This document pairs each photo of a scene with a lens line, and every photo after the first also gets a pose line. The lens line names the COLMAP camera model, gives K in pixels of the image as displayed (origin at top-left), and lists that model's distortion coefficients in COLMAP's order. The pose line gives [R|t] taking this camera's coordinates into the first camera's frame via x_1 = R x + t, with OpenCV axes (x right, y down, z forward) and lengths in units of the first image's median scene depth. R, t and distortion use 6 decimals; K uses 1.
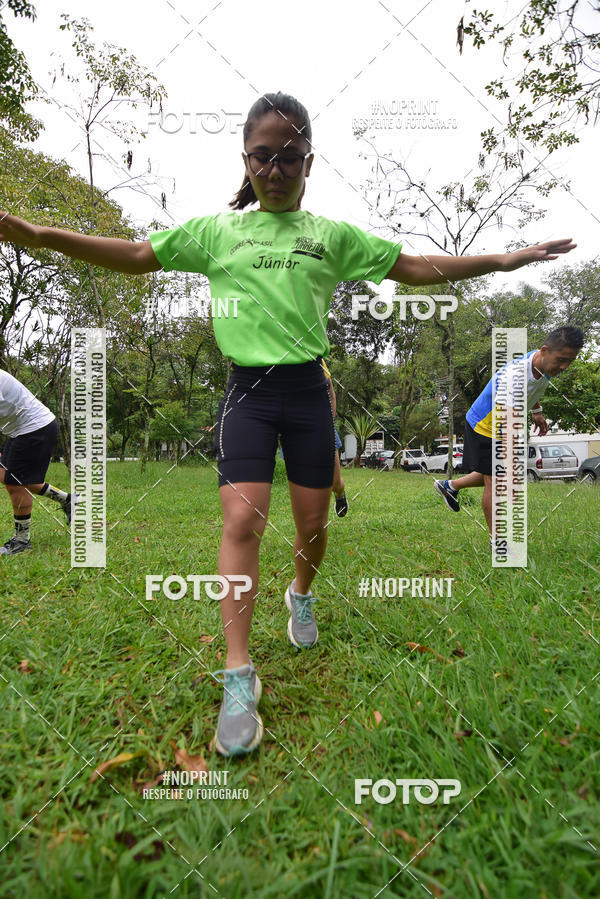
lens RADIAL K [[428.3, 0, 300.0], [0, 428.3, 457.6], [0, 0, 1]] dist [-0.018882, -0.004957]
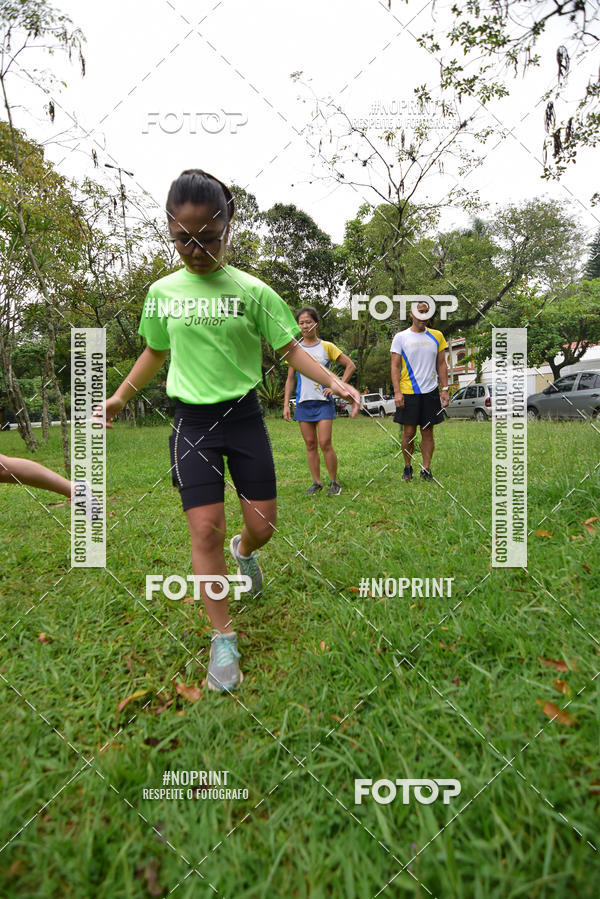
lens RADIAL K [[428.3, 0, 300.0], [0, 428.3, 457.6], [0, 0, 1]] dist [-0.018882, -0.004957]
pose [[0.993912, -0.075865, 0.079892, 0.027735], [0.065470, 0.989927, 0.125535, -0.100860], [-0.088611, -0.119540, 0.988867, -0.170460]]
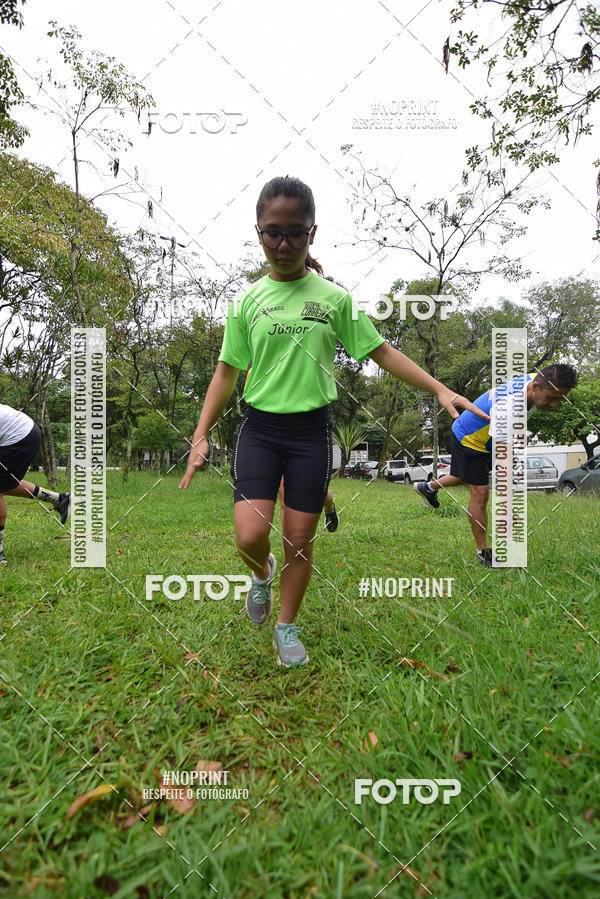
lens RADIAL K [[428.3, 0, 300.0], [0, 428.3, 457.6], [0, 0, 1]] dist [-0.018882, -0.004957]
pose [[0.999311, 0.005142, 0.036757, -0.012540], [-0.004262, 0.999703, -0.023982, 0.000629], [-0.036870, 0.023809, 0.999036, 0.022778]]
